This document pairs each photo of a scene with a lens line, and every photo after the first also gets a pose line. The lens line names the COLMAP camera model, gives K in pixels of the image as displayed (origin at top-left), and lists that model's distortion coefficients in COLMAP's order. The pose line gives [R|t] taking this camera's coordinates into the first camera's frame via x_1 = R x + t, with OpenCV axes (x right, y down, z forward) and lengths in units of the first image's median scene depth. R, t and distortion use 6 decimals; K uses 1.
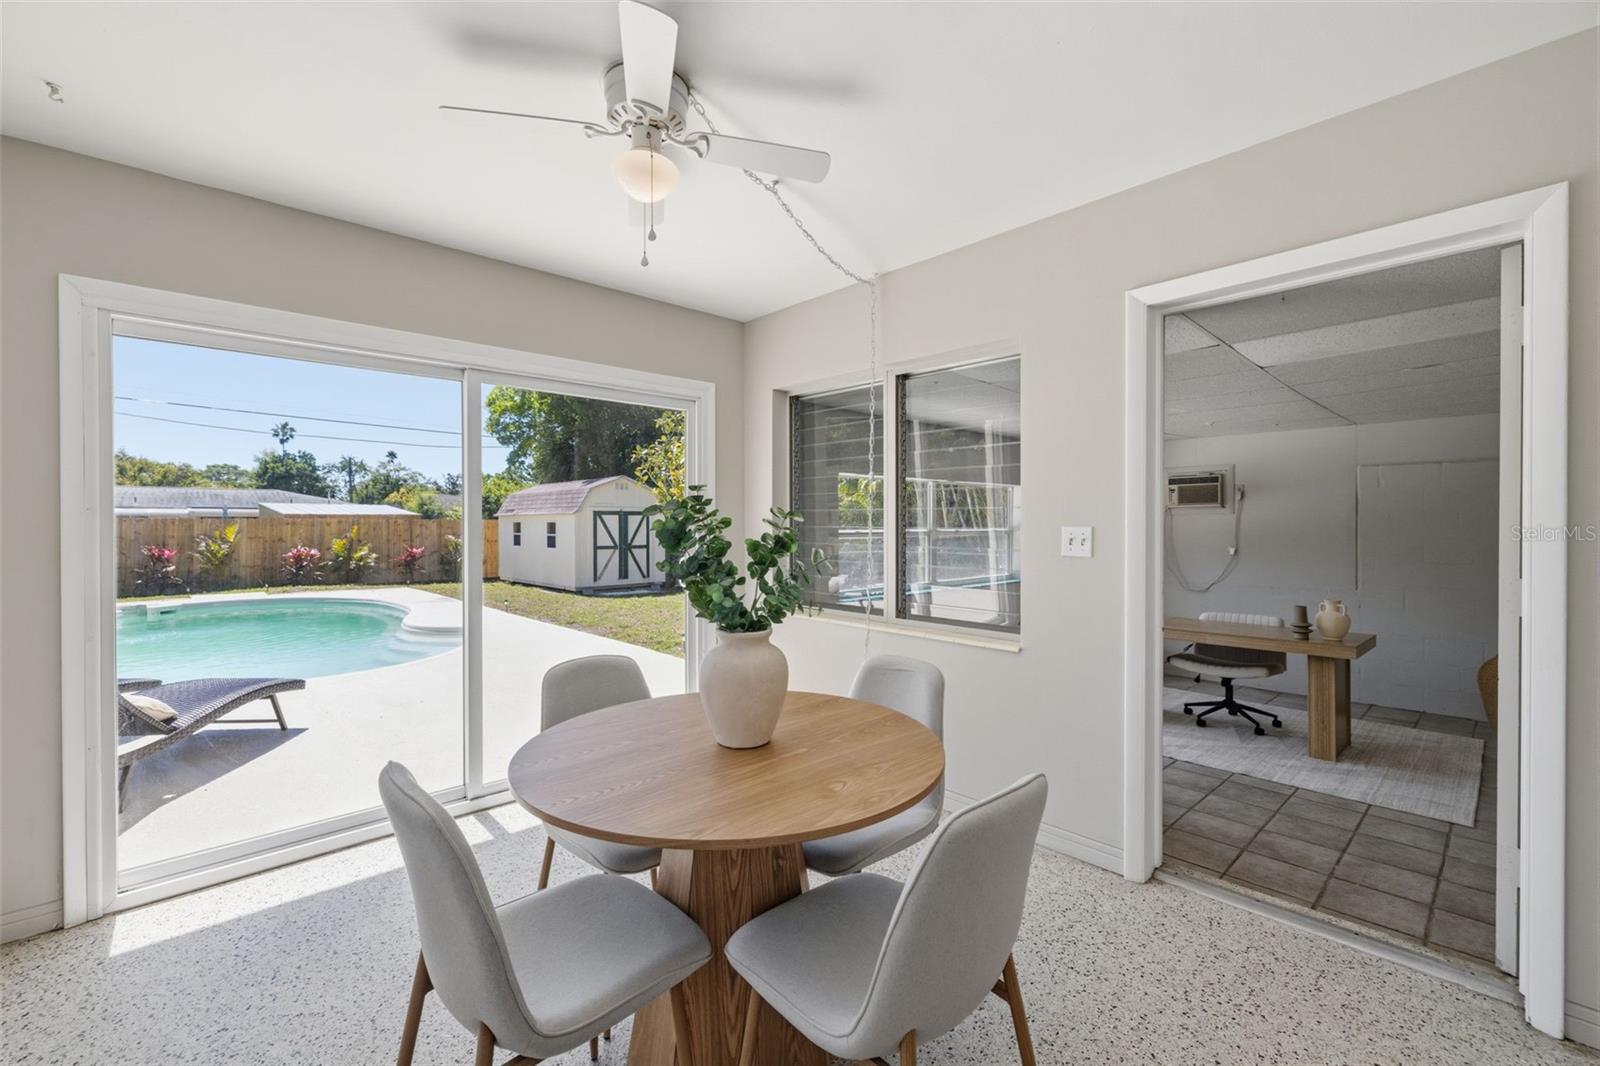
lens RADIAL K [[678.3, 0, 797.1], [0, 678.3, 527.9], [0, 0, 1]] dist [0.001901, -0.000007]
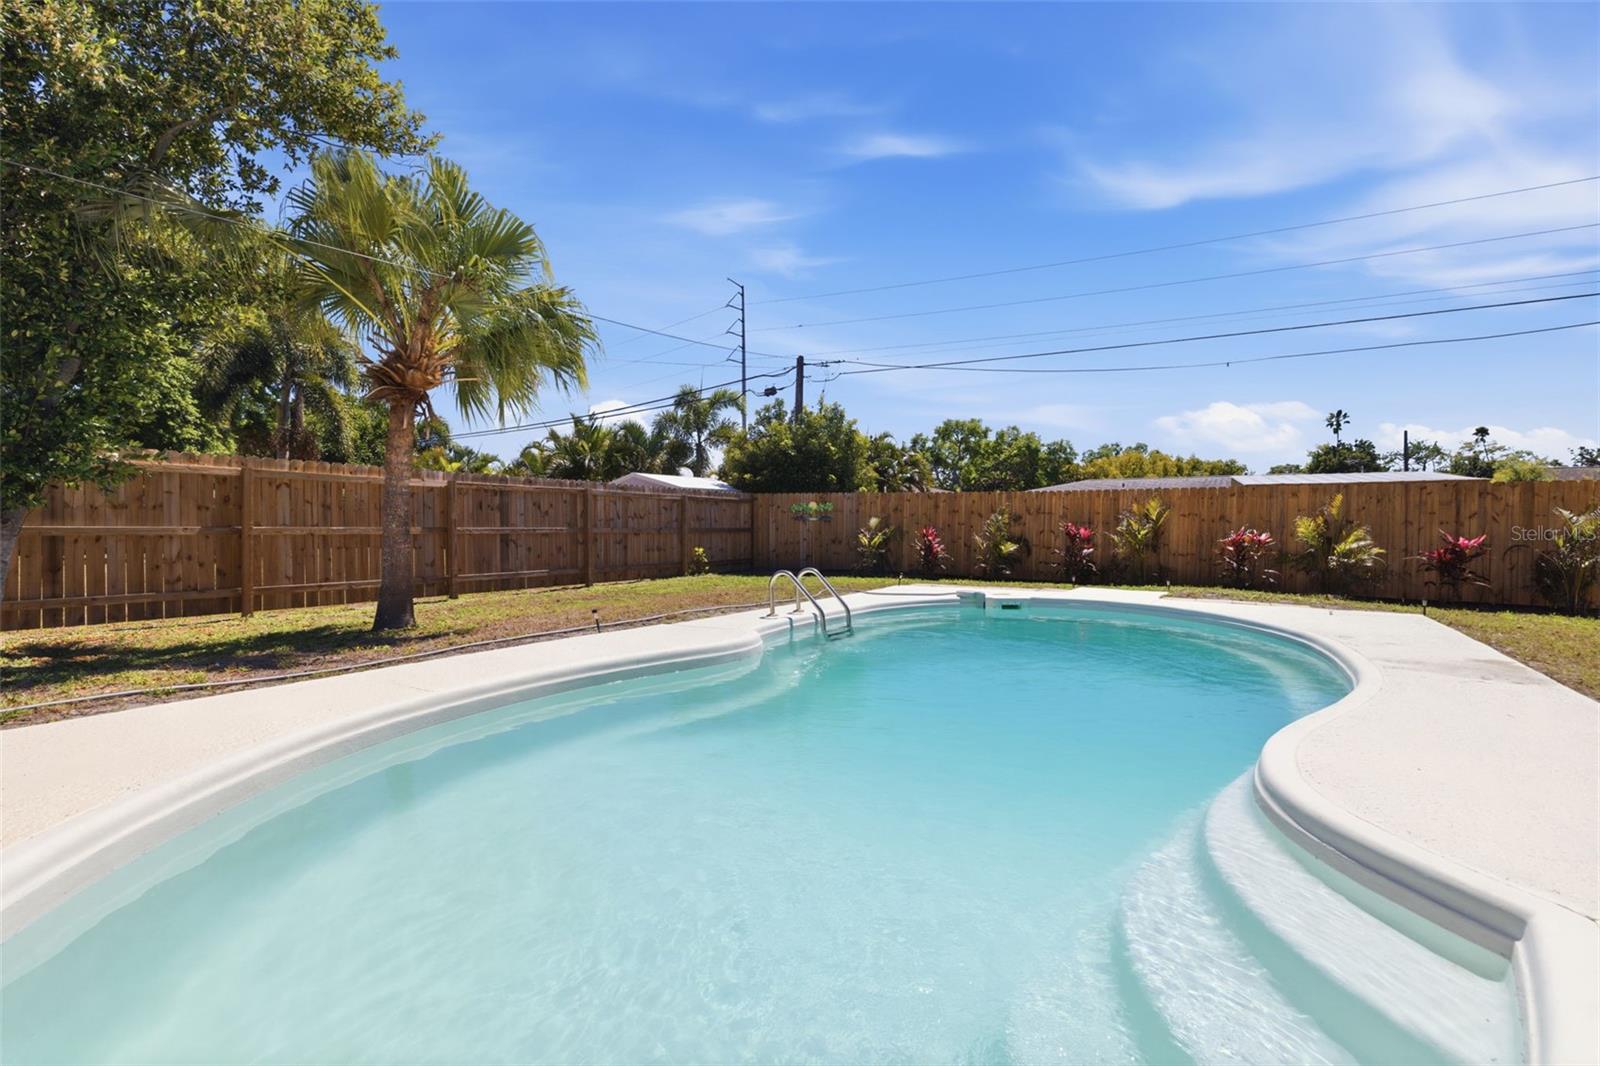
lens RADIAL K [[671.1, 0, 796.0], [0, 671.1, 526.9], [0, 0, 1]] dist [0.000662, -0.000193]
pose [[0.228977, 0.009333, -0.973387, -0.198006], [-0.010534, 0.999919, 0.007110, 0.025375], [0.973375, 0.008626, 0.229057, 0.420918]]
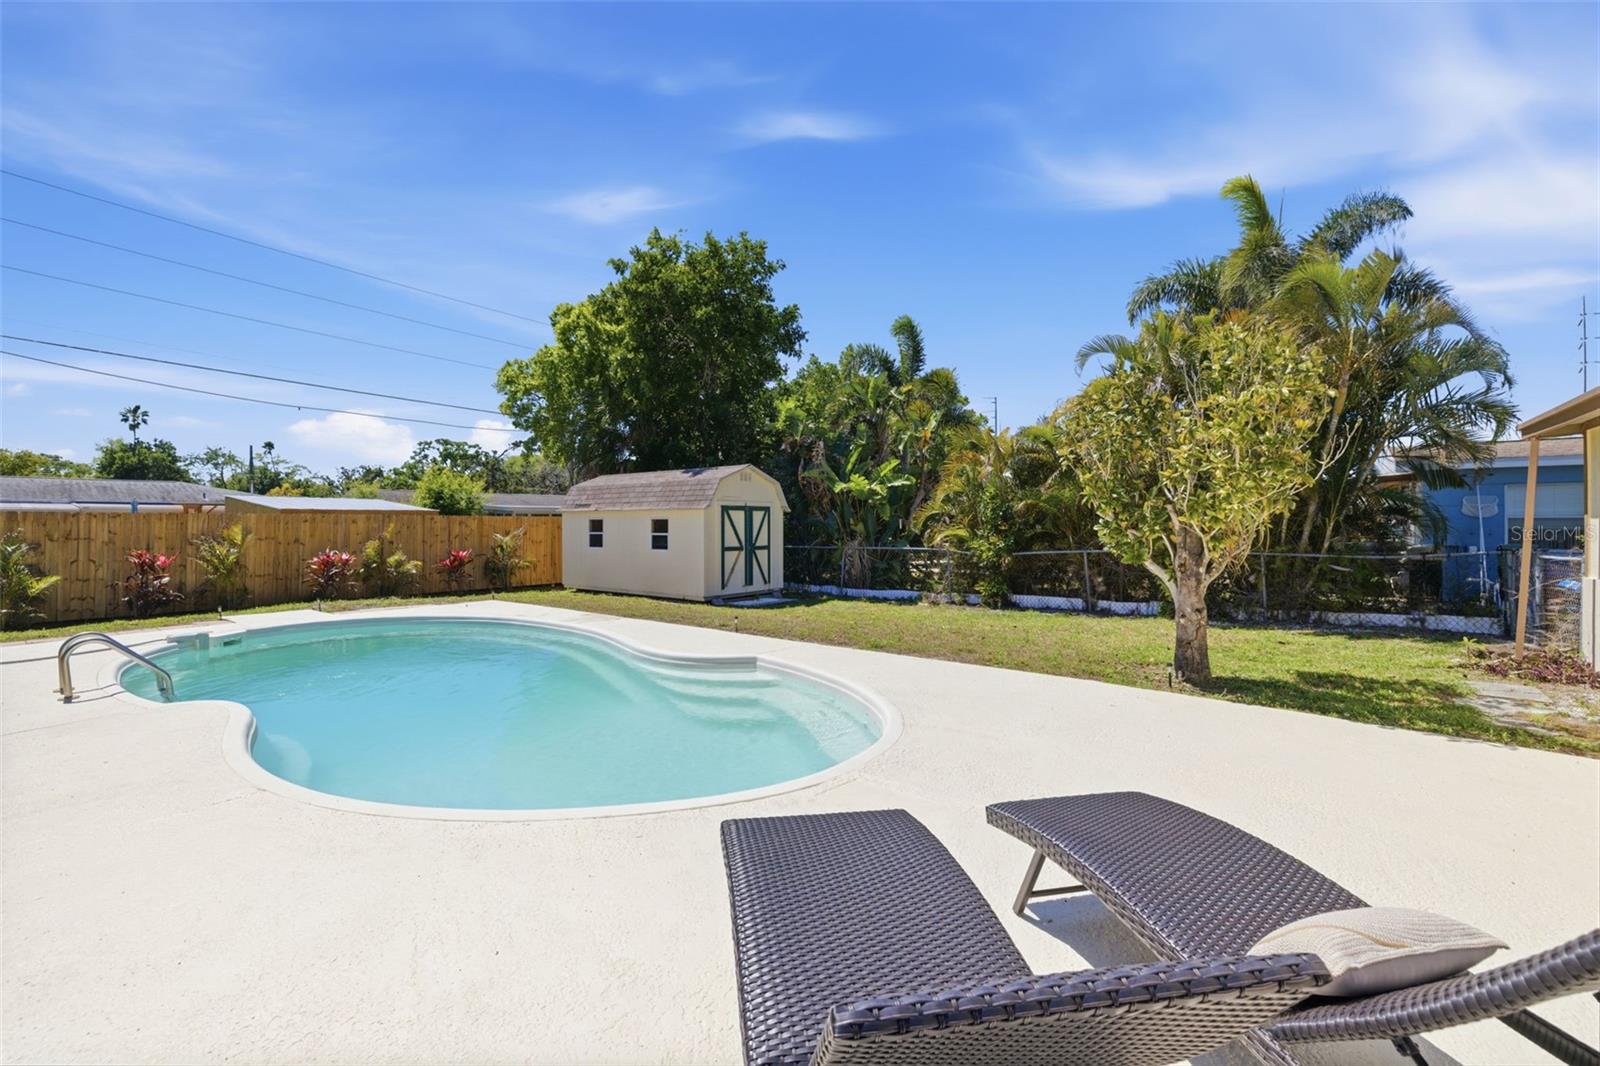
lens RADIAL K [[678.3, 0, 797.1], [0, 678.3, 527.9], [0, 0, 1]] dist [0.001901, -0.000007]
pose [[0.989077, -0.001486, 0.147396, -0.300786], [0.001379, 0.999999, 0.000825, 0.002056], [-0.147397, -0.000613, 0.989077, 0.136940]]
